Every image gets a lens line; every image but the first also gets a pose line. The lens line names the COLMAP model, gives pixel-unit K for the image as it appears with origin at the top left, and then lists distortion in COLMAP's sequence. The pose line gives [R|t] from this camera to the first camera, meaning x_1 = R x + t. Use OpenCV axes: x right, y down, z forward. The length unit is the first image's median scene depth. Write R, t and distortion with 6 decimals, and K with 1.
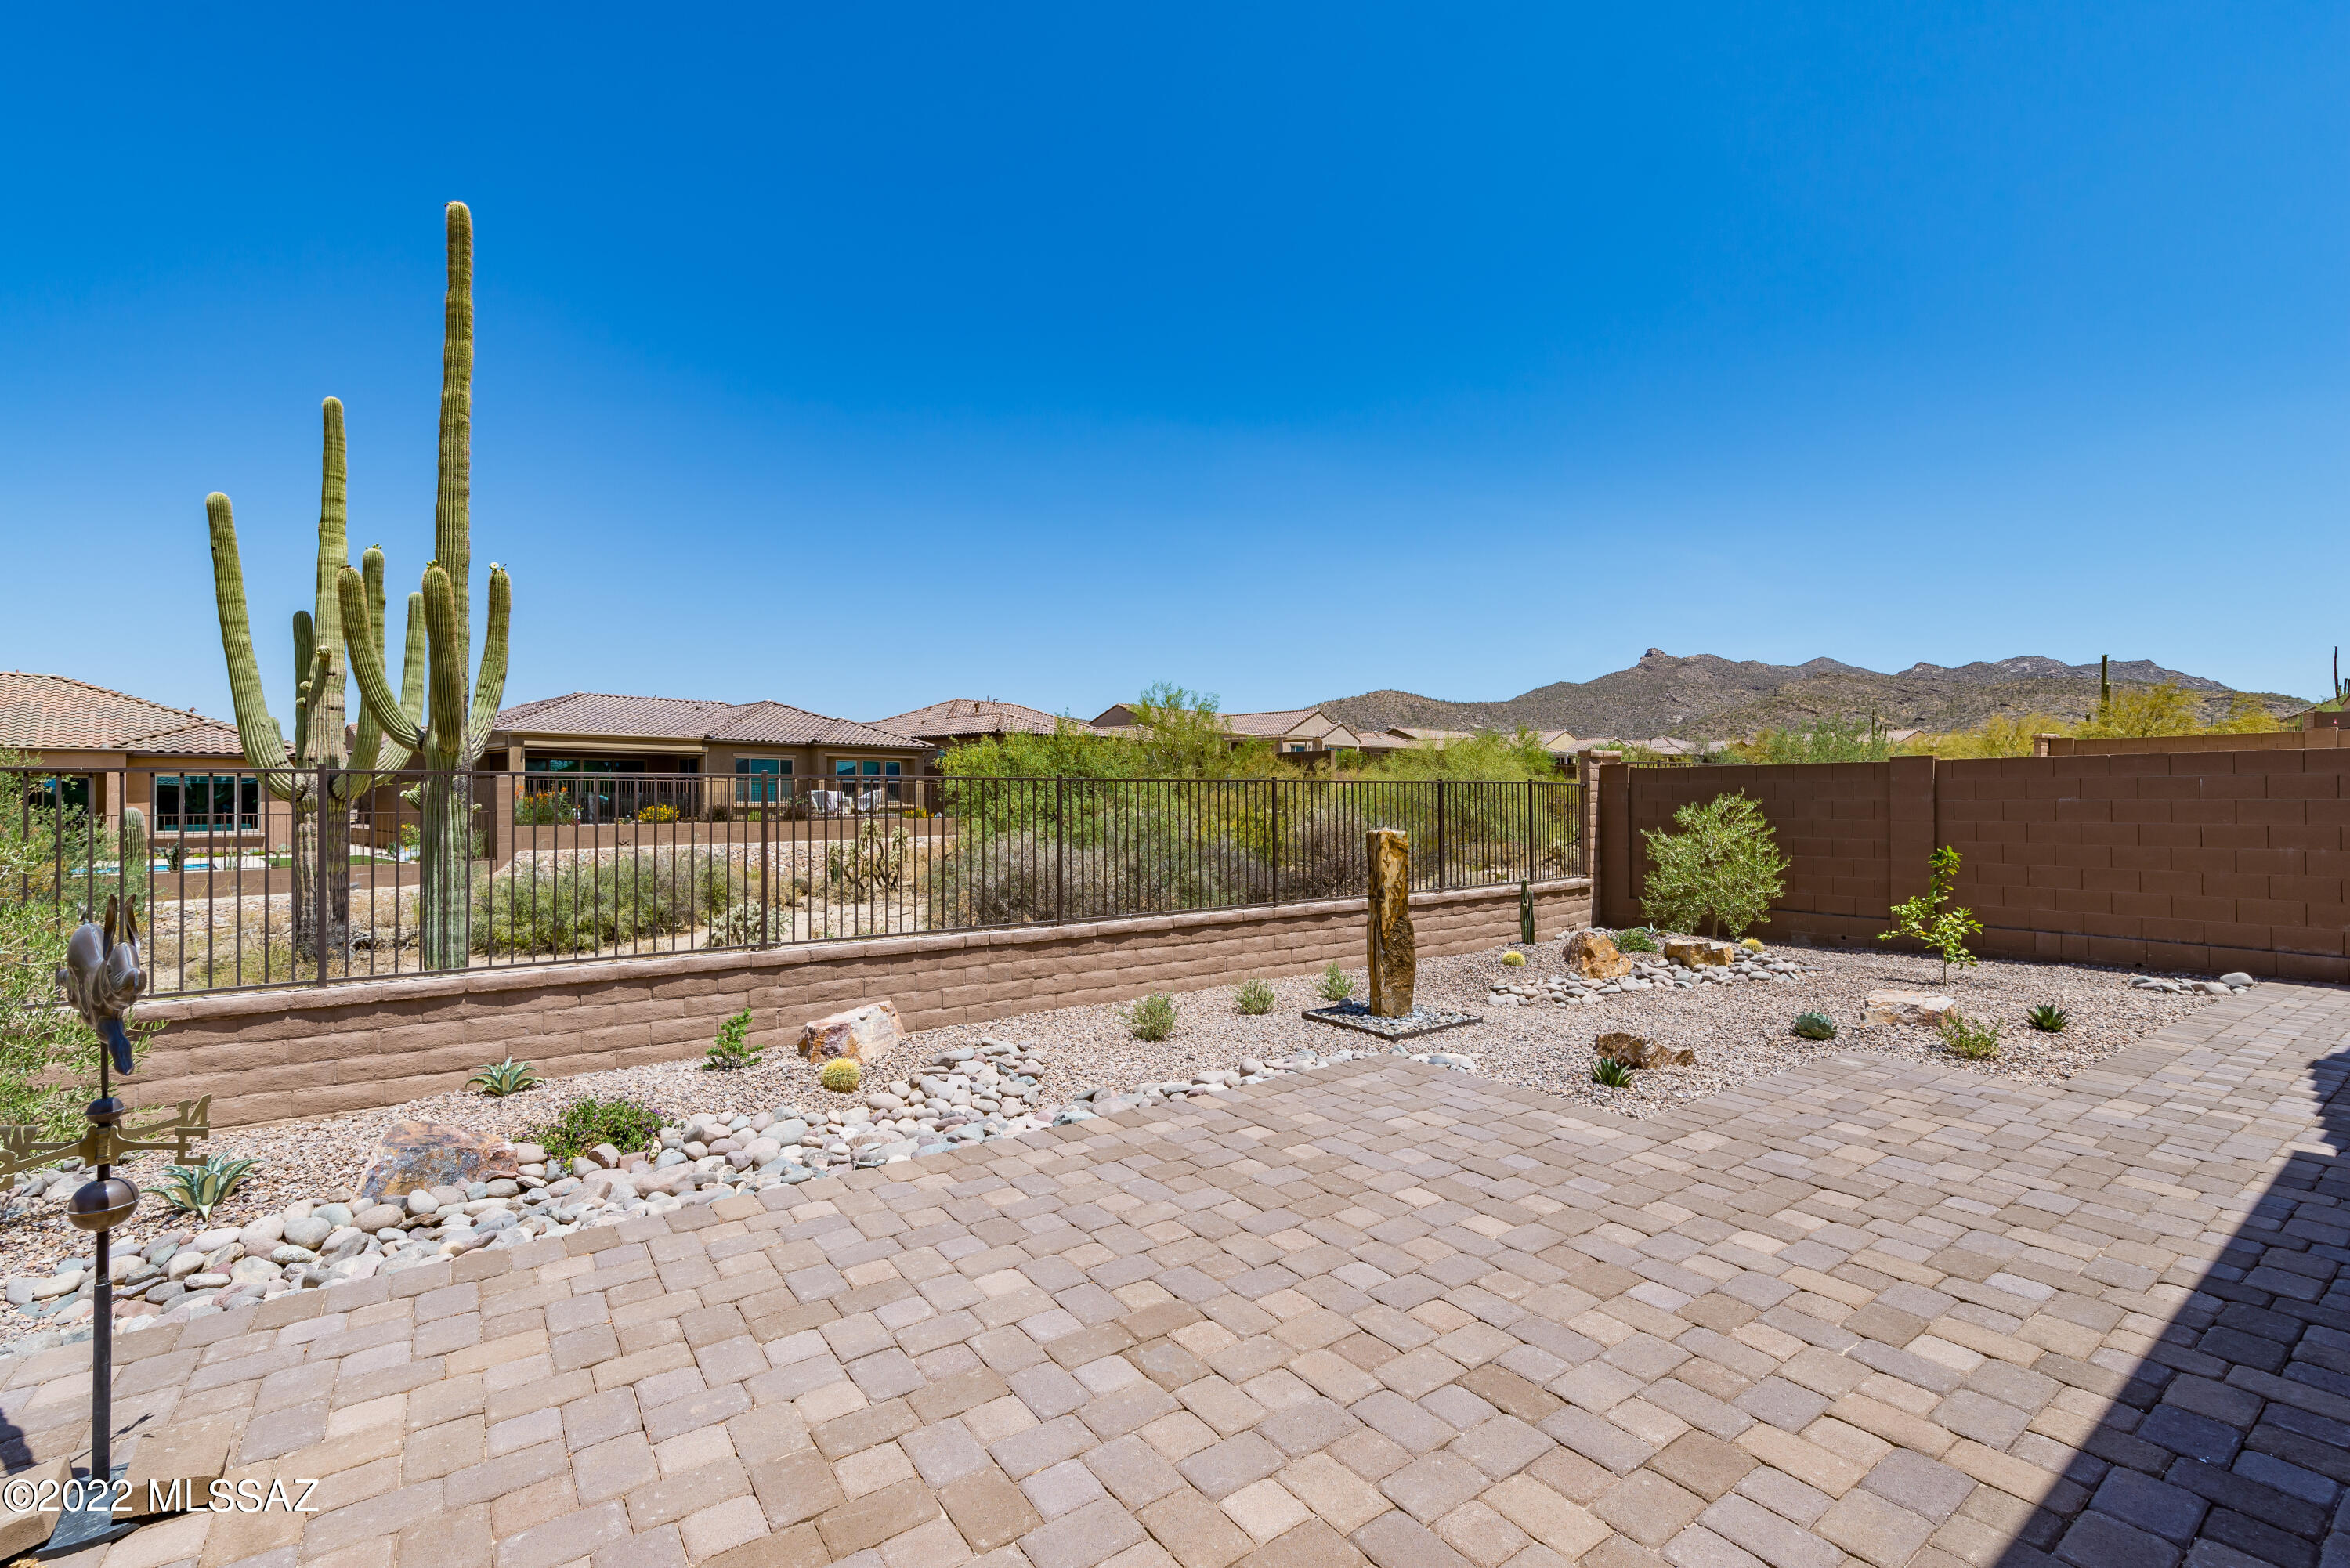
lens RADIAL K [[1013.7, 0, 1175.6], [0, 1013.7, 788.4], [0, 0, 1]] dist [0.004022, -0.000883]
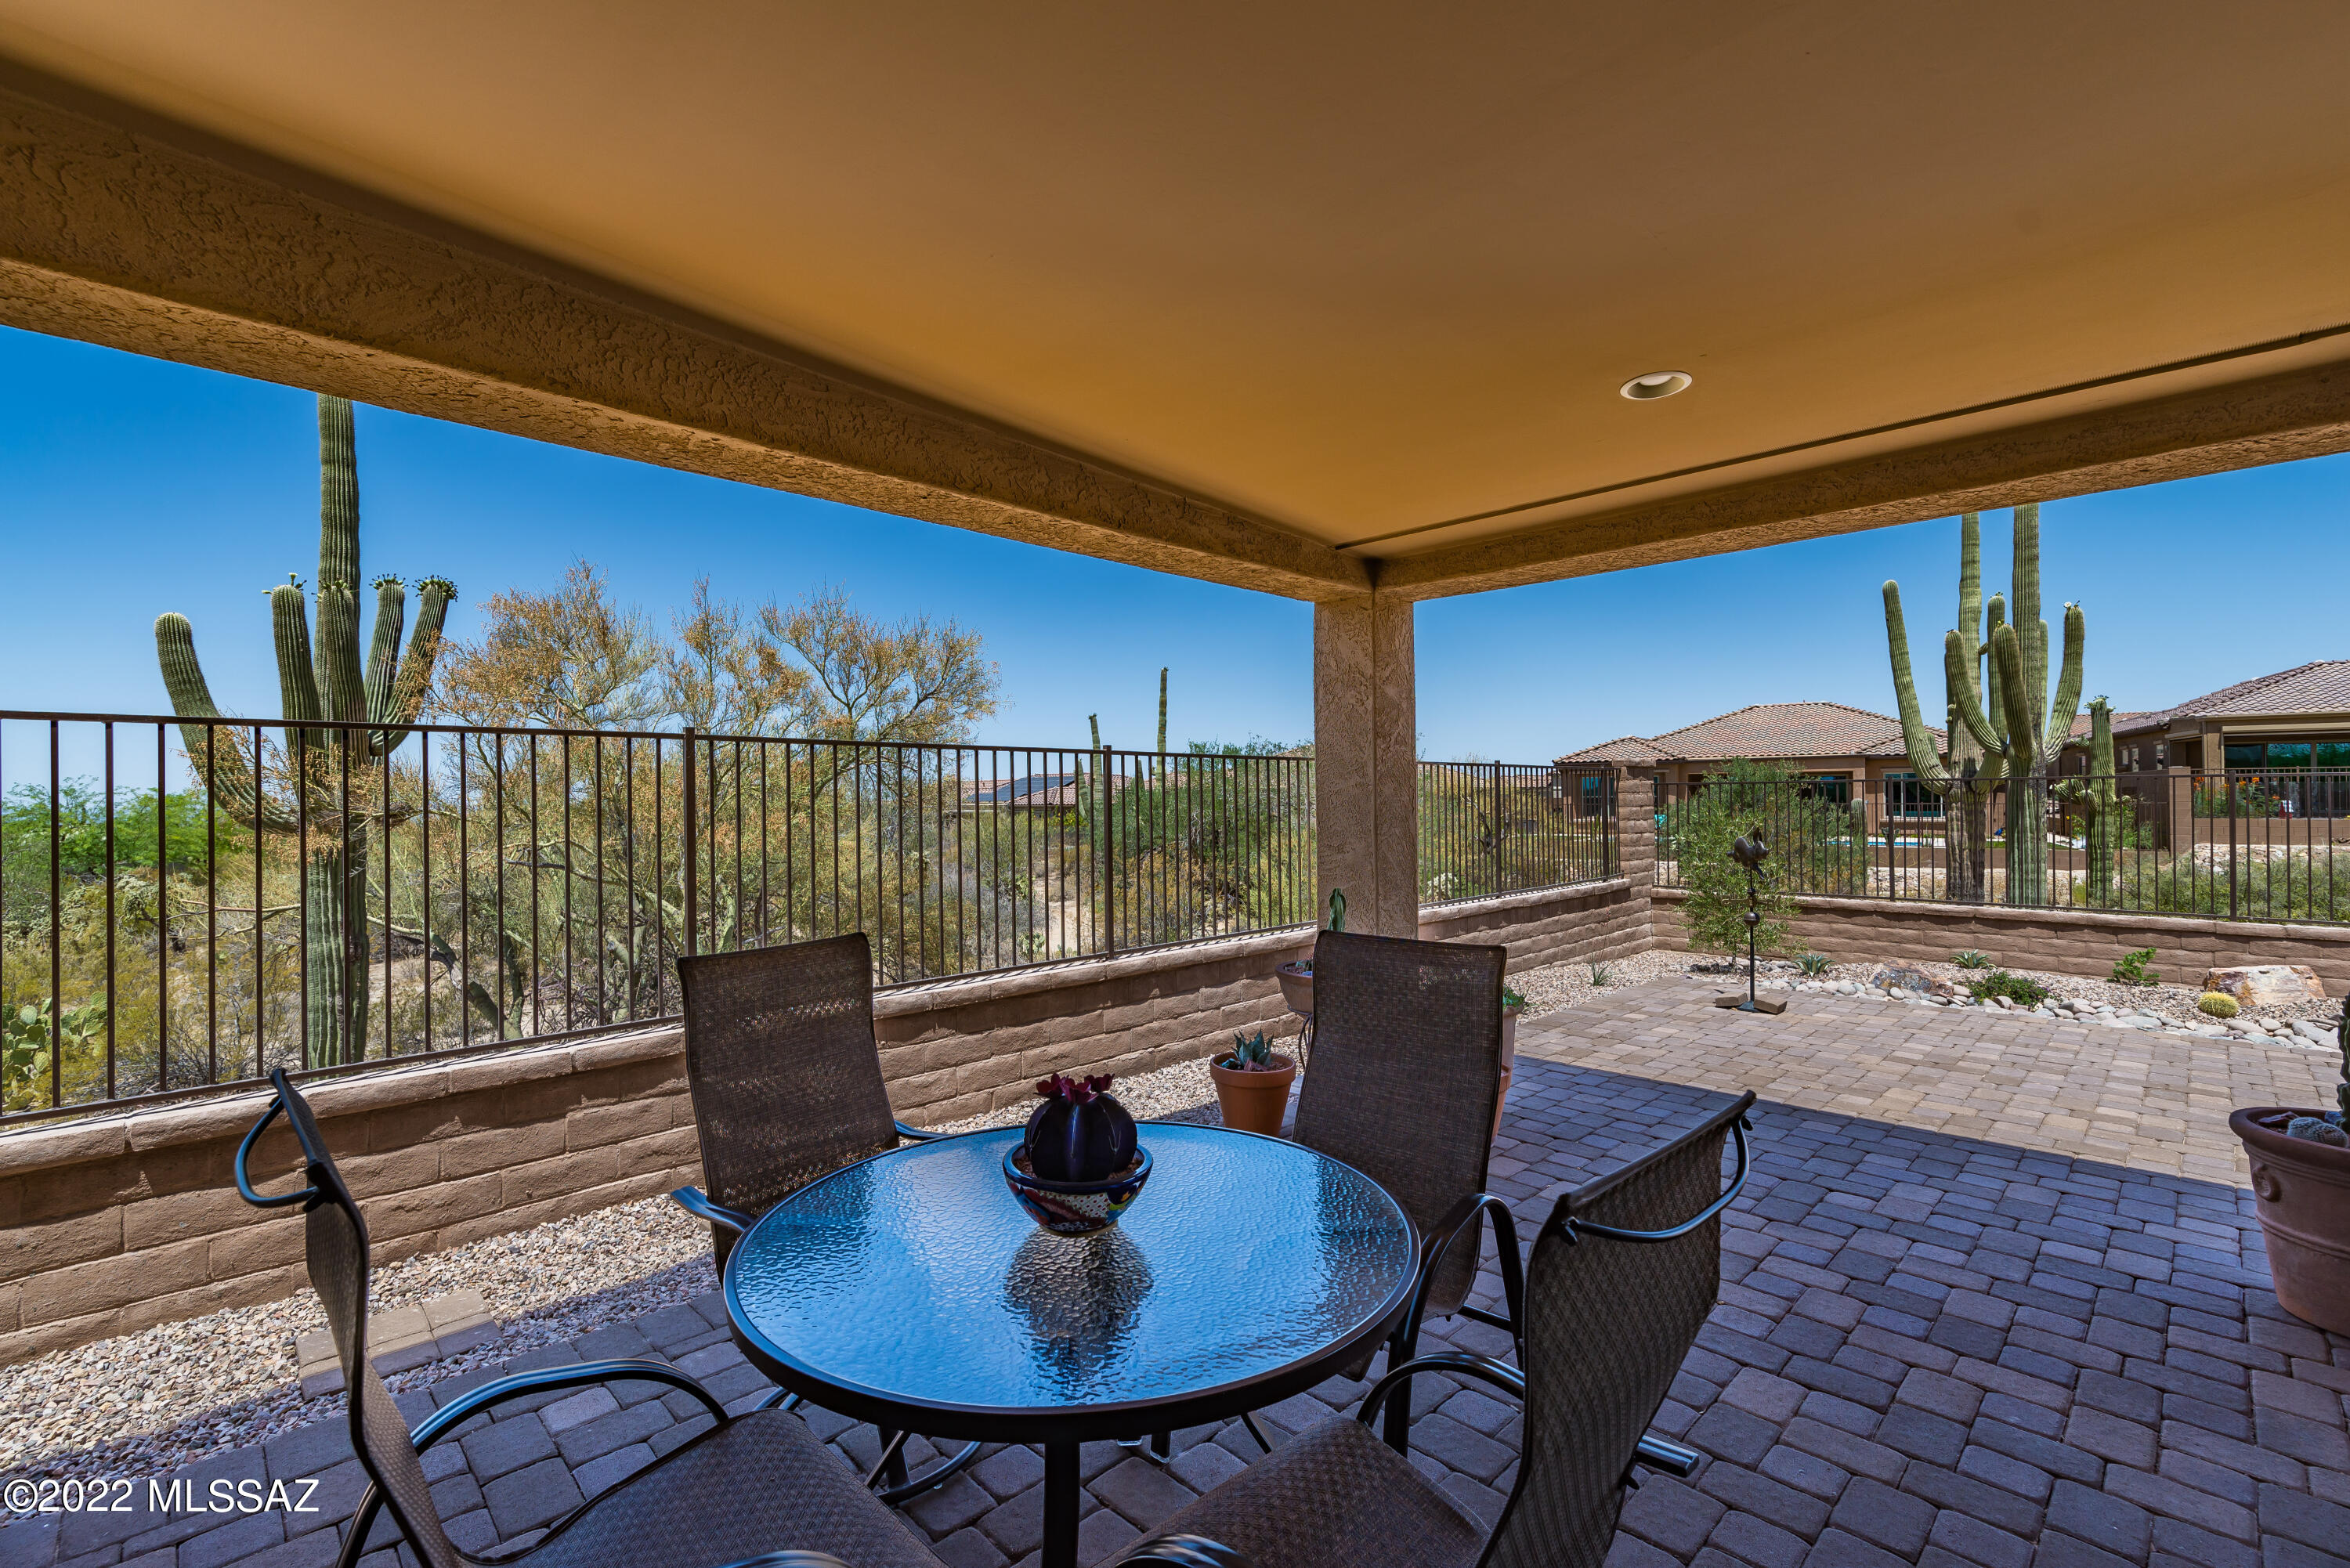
lens RADIAL K [[1013.7, 0, 1181.3], [0, 1013.7, 792.3], [0, 0, 1]] dist [0.004022, -0.000883]
pose [[0.159884, -0.002727, -0.987132, 0.410355], [0.016327, 0.999867, -0.000117, -0.008891], [0.987001, -0.016099, 0.159907, -0.291631]]
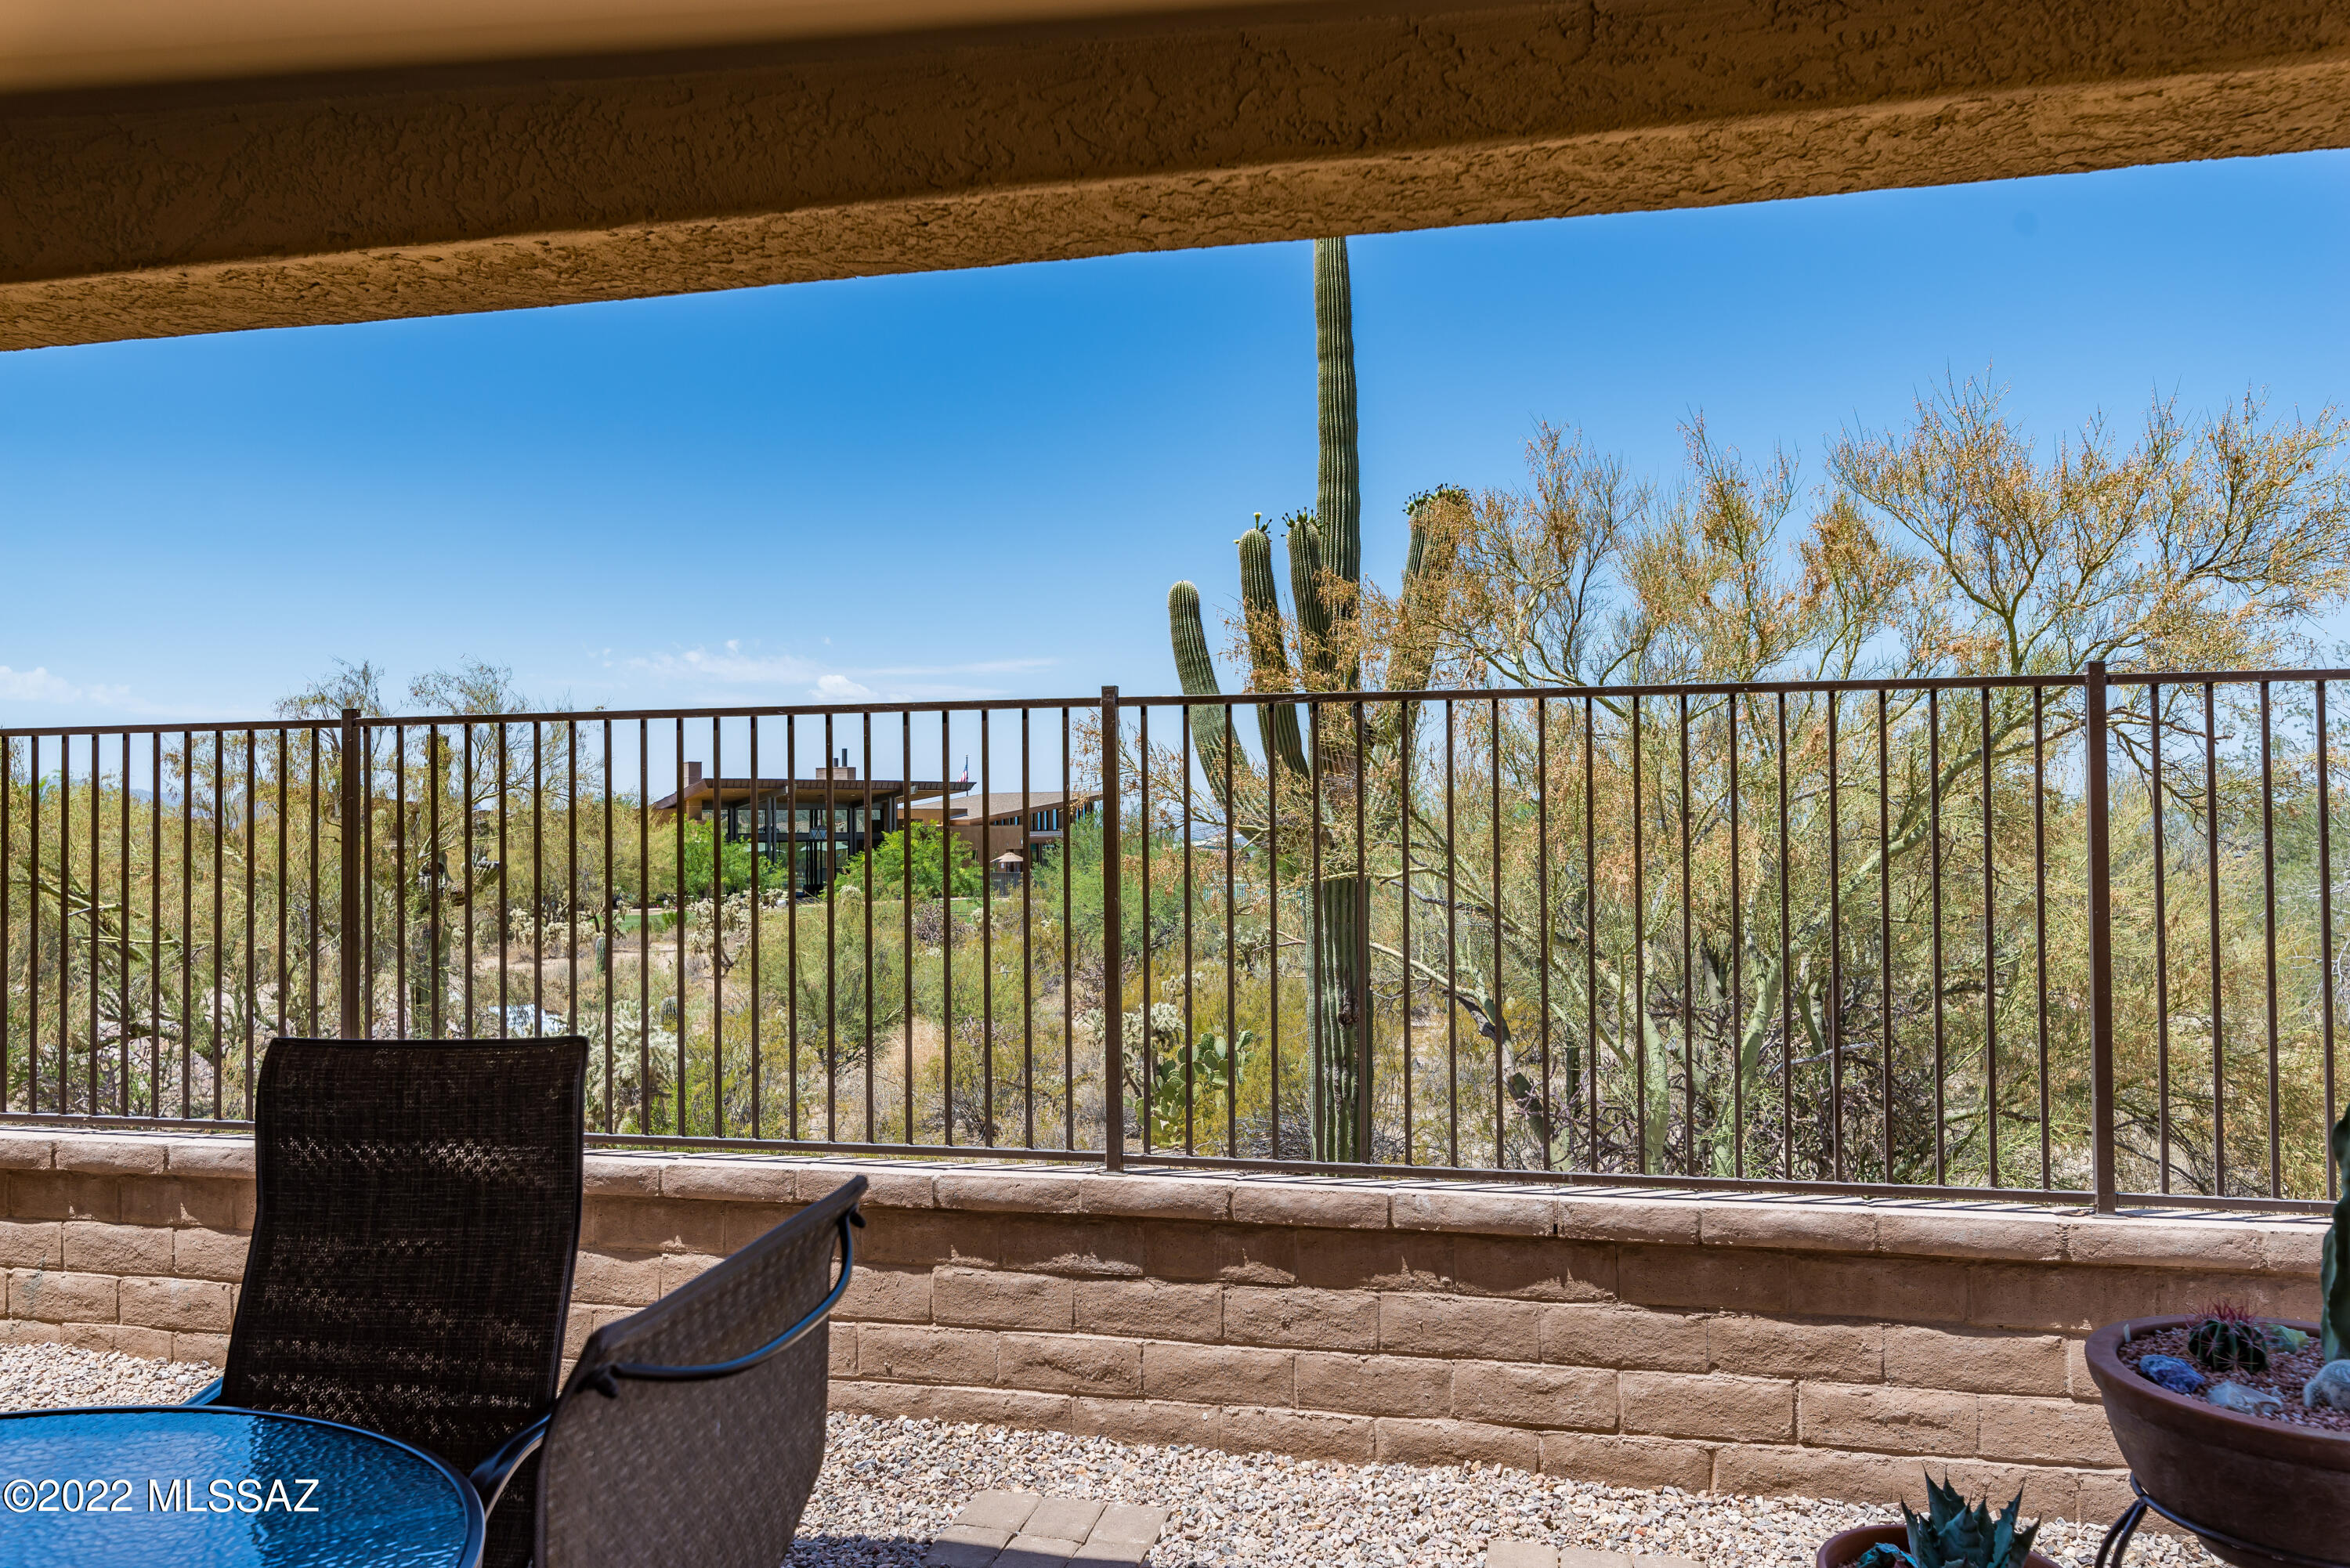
lens RADIAL K [[1745.4, 0, 1172.4], [0, 1745.4, 794.5], [0, 0, 1]] dist [0.001140, -0.003757]
pose [[-0.759489, 0.002249, -0.650516, 0.234839], [0.017366, 0.999708, -0.016818, -0.003807], [0.650288, -0.024070, -0.759307, -0.073311]]
